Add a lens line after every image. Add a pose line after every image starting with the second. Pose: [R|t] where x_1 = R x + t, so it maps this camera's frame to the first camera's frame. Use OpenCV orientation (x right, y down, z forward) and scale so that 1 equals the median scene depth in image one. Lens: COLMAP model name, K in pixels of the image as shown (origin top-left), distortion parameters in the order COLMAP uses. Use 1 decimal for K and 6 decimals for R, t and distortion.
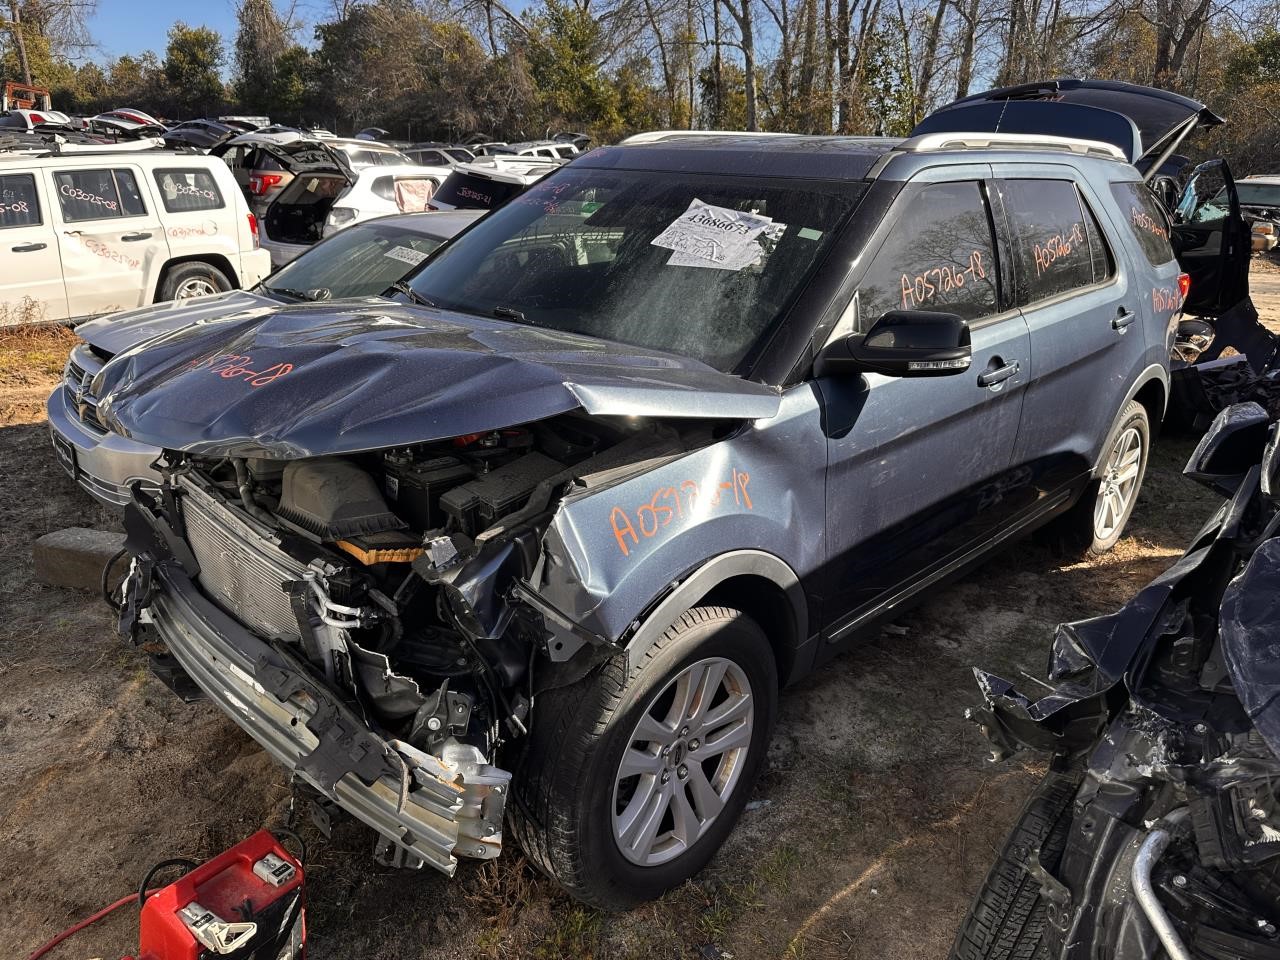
lens RADIAL K [[910.6, 0, 640.0], [0, 910.6, 480.0], [0, 0, 1]] dist [-0.032020, 0.004712]
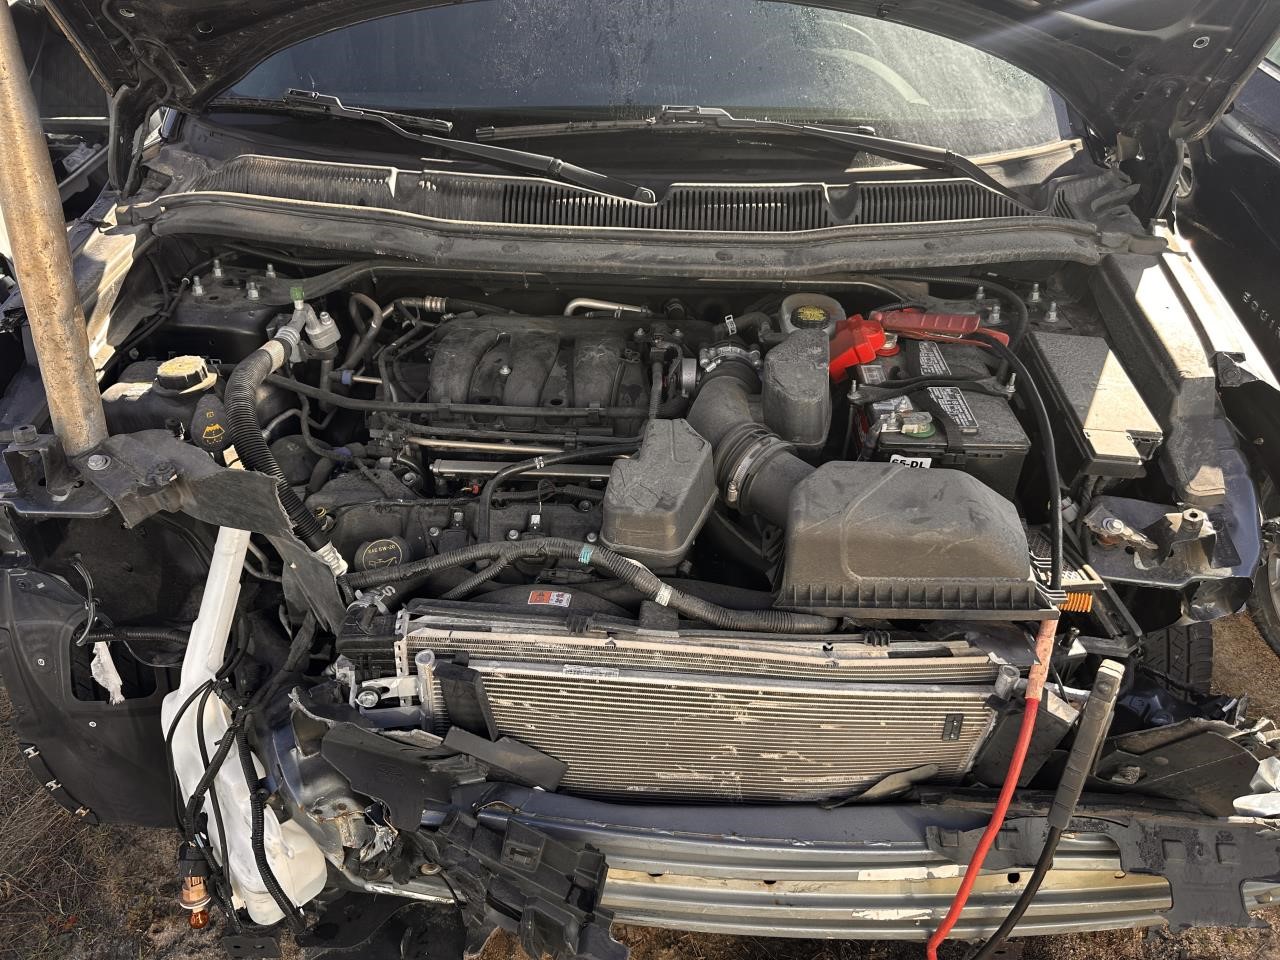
lens RADIAL K [[910.6, 0, 640.0], [0, 910.6, 480.0], [0, 0, 1]] dist [-0.032020, 0.004712]
pose [[0.728147, -0.413660, 0.546523, -0.306442], [0.224236, 0.897242, 0.380361, -0.103204], [-0.647704, -0.154409, 0.746082, 0.288167]]
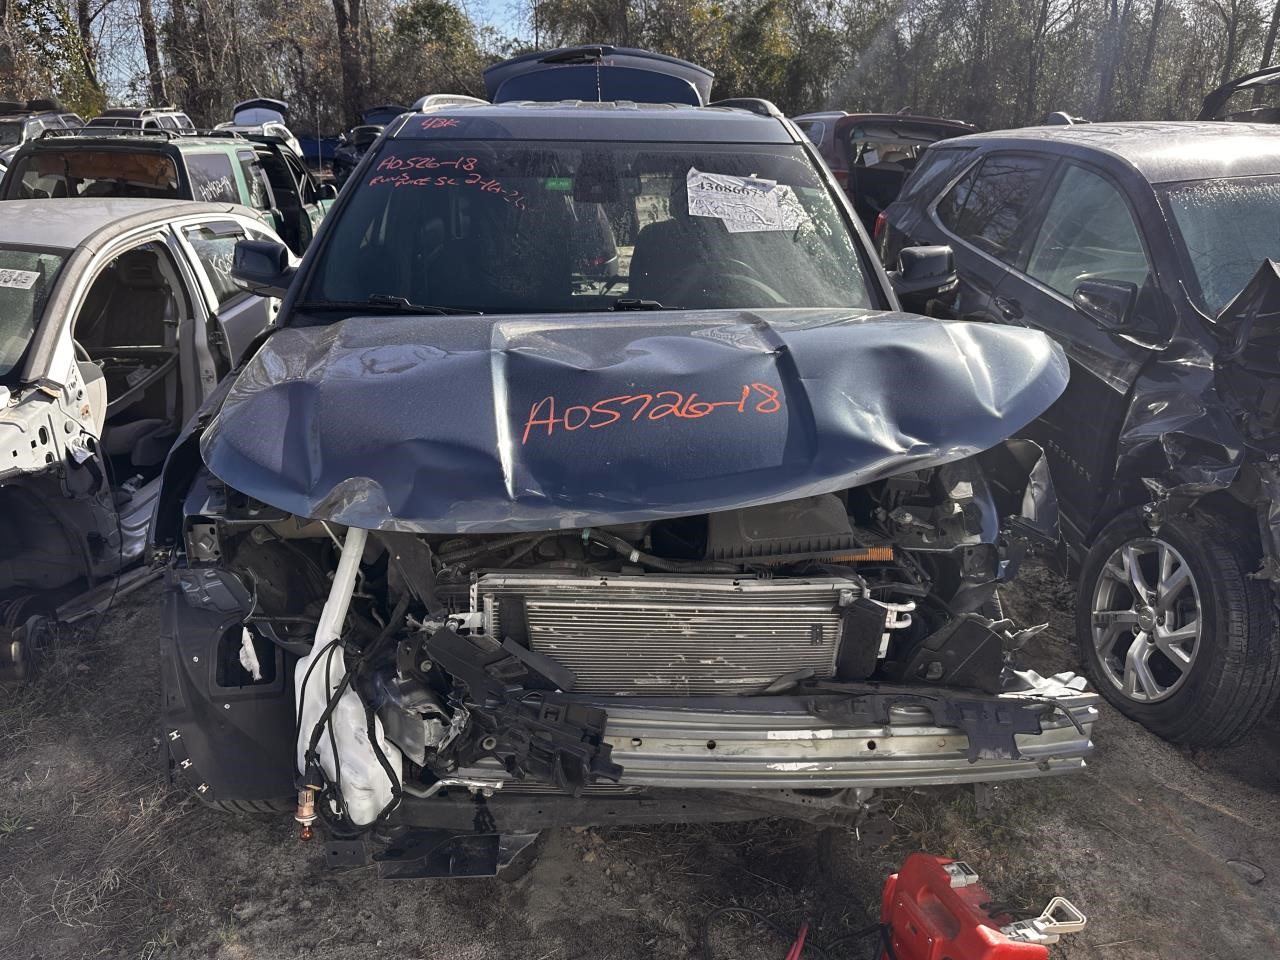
lens RADIAL K [[910.6, 0, 640.0], [0, 910.6, 480.0], [0, 0, 1]] dist [-0.032020, 0.004712]
pose [[0.677138, -0.274902, 0.682578, -0.430004], [0.242543, 0.959141, 0.145676, -0.074289], [-0.694735, 0.066912, 0.716147, 0.182435]]
